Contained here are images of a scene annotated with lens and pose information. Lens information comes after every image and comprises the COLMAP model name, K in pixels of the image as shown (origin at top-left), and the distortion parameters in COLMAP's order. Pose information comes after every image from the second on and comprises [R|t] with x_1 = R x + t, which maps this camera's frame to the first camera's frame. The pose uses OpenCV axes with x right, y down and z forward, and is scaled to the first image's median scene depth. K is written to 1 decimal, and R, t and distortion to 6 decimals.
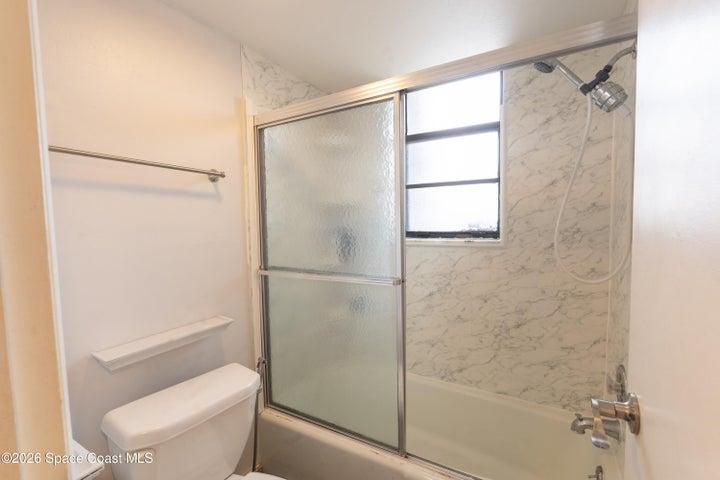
lens RADIAL K [[313.1, 0, 356.4], [0, 313.1, 241.6], [0, 0, 1]] dist [-0.007265, 0.000928]
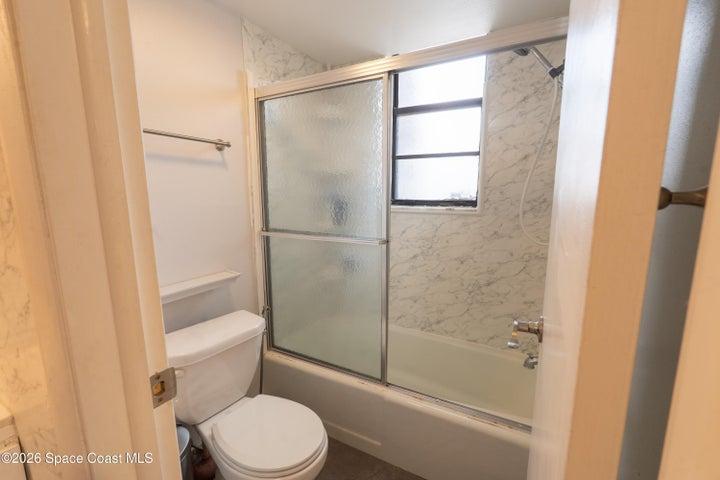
lens RADIAL K [[313.1, 0, 358.0], [0, 313.1, 242.9], [0, 0, 1]] dist [-0.007265, 0.000928]
pose [[0.999566, 0.012770, 0.026540, 0.006220], [-0.015481, 0.994395, 0.104585, 0.009035], [-0.025056, -0.104951, 0.994162, -0.130824]]
